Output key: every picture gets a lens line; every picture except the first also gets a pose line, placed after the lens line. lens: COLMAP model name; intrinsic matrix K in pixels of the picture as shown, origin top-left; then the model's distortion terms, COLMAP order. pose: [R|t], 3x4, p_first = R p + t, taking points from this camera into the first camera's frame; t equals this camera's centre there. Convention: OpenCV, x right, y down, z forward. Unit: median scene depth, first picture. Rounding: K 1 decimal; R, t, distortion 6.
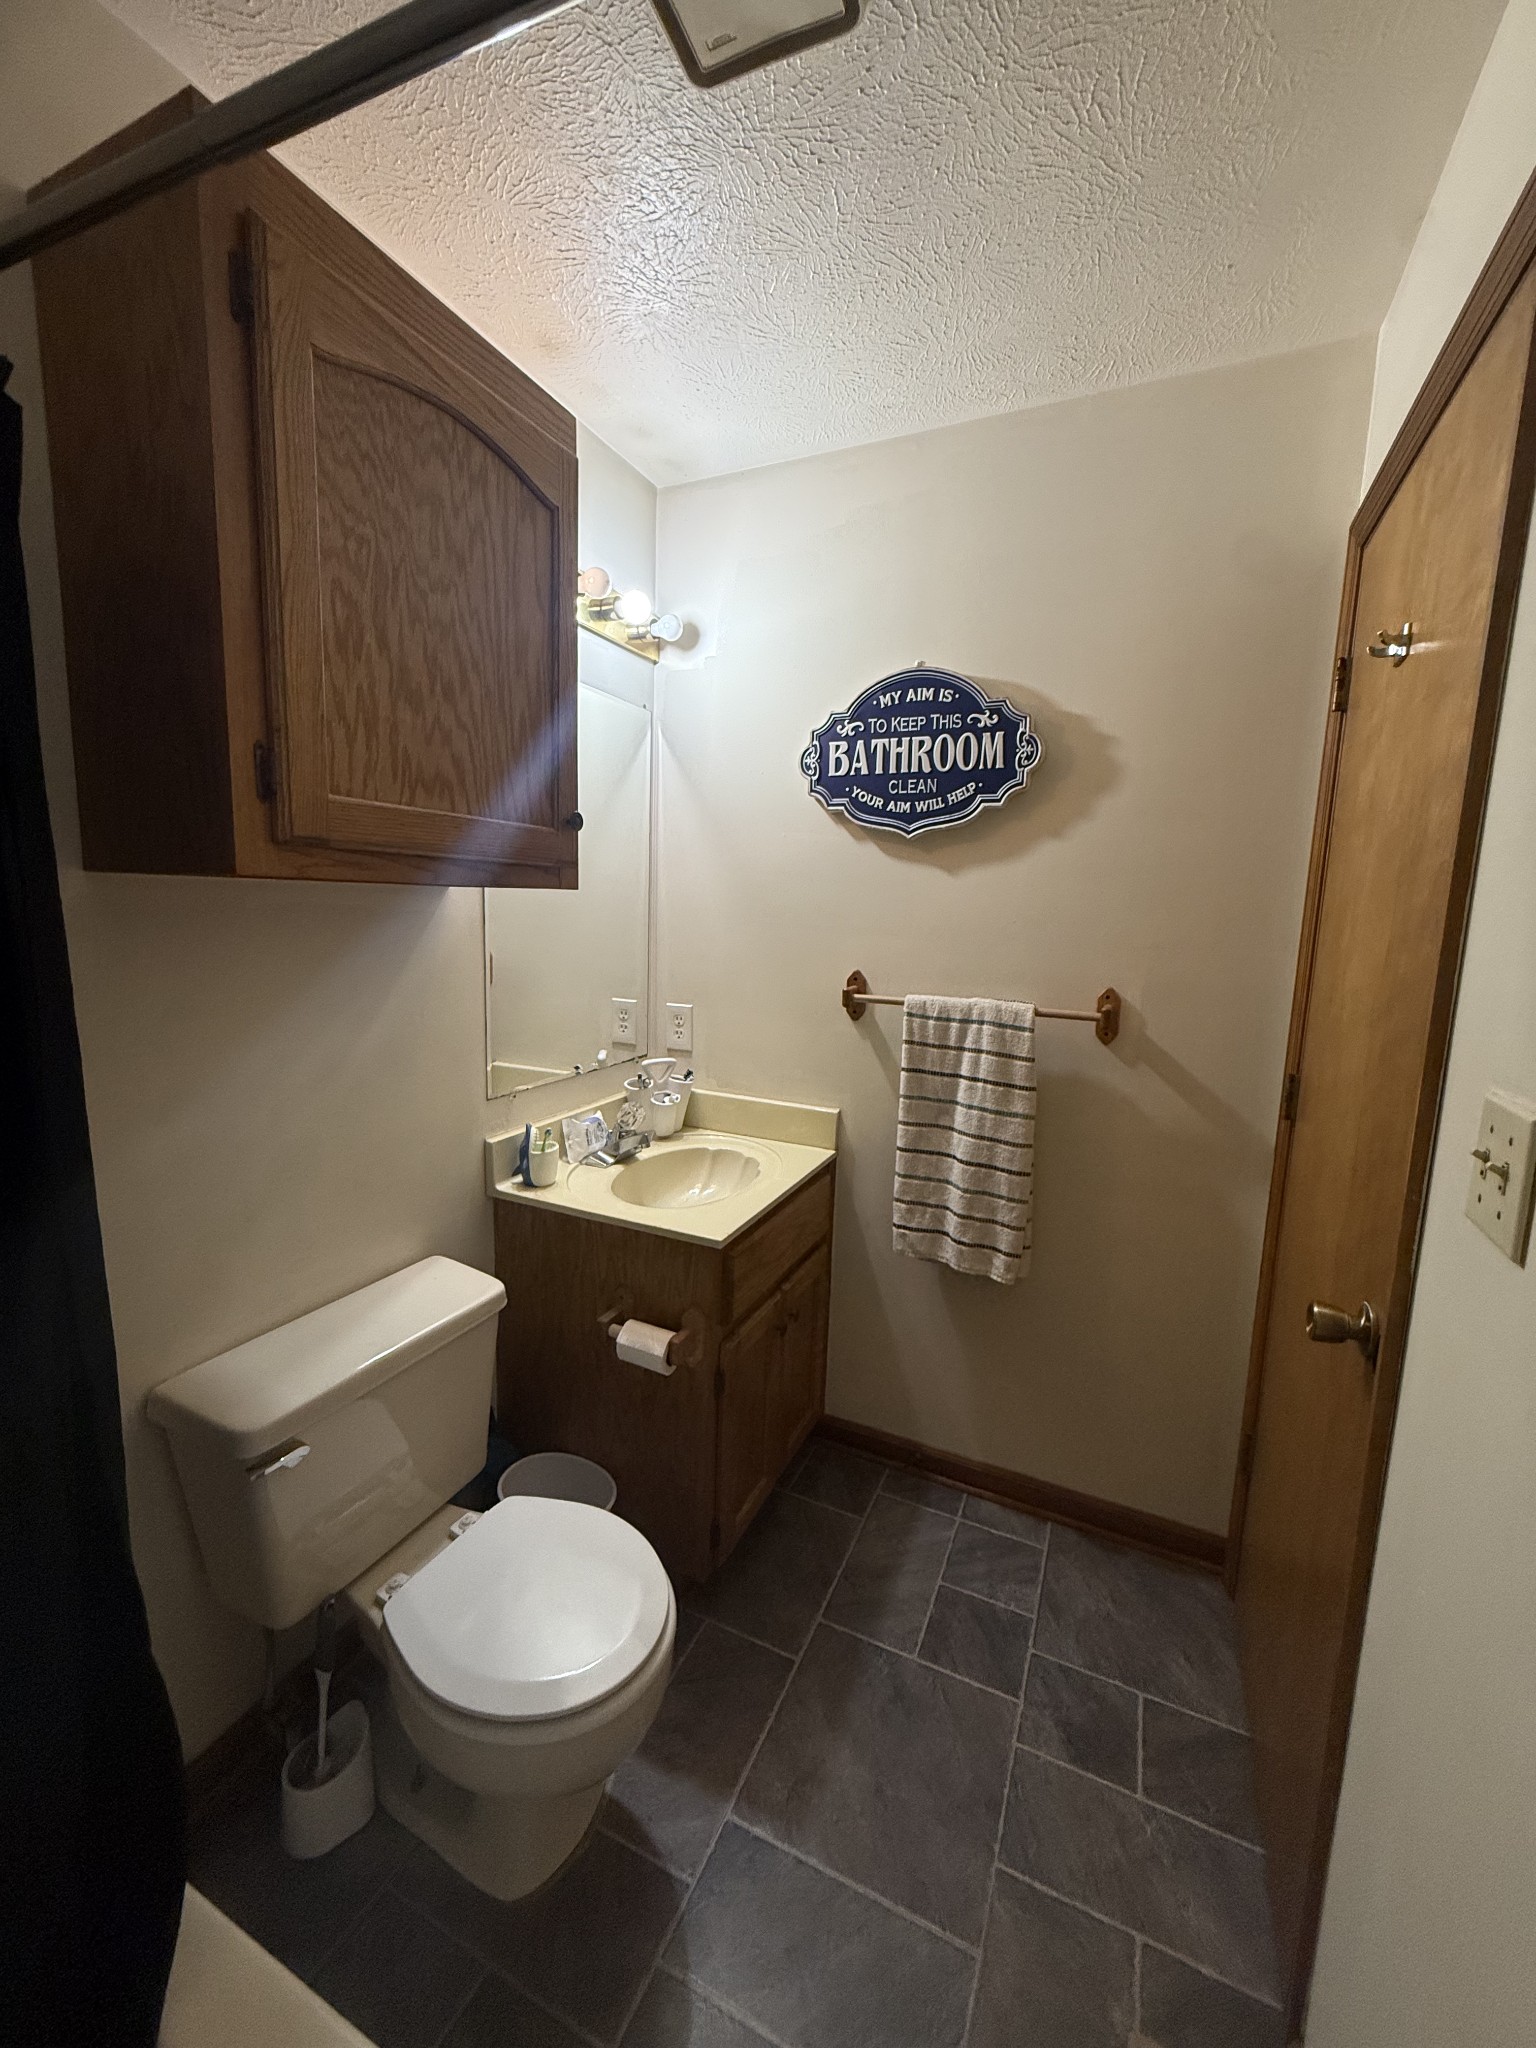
lens RADIAL K [[815.9, 0, 779.9], [0, 815.9, 1019.3], [0, 0, 1]] dist [-0.000456, -0.000327]
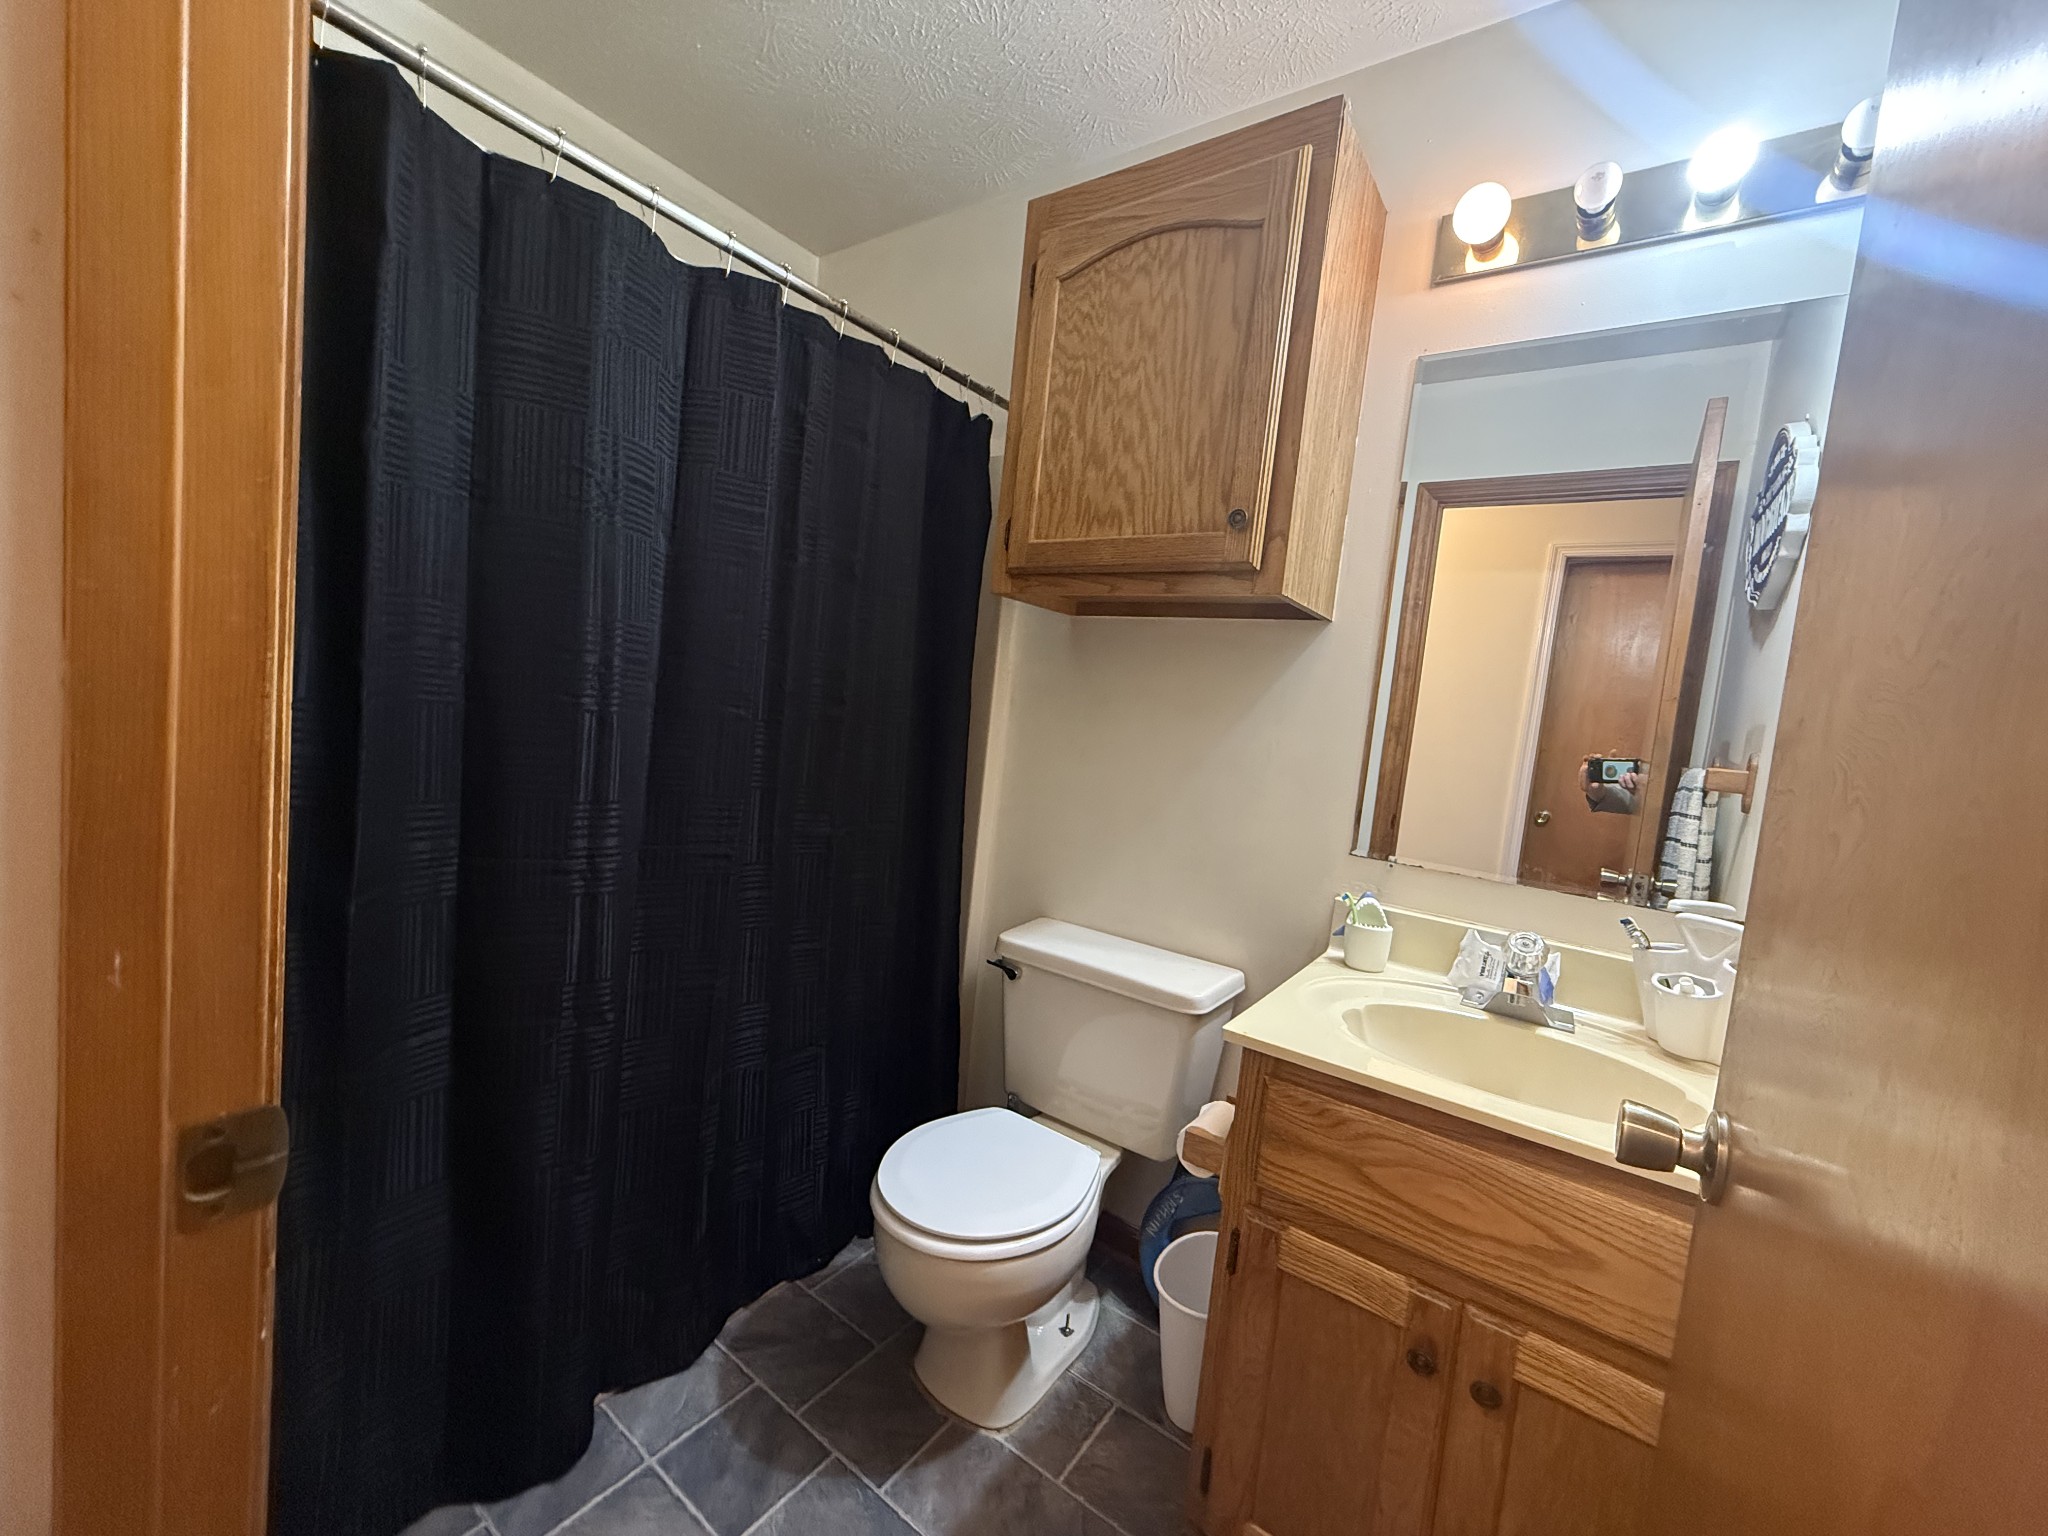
lens RADIAL K [[815.9, 0, 1033.1], [0, 815.9, 766.3], [0, 0, 1]] dist [-0.000456, -0.000327]
pose [[-0.196707, 0.030293, -0.979994, 0.935243], [-0.237841, 0.968194, 0.077668, 0.029555], [0.951177, 0.248360, -0.183246, 1.255832]]
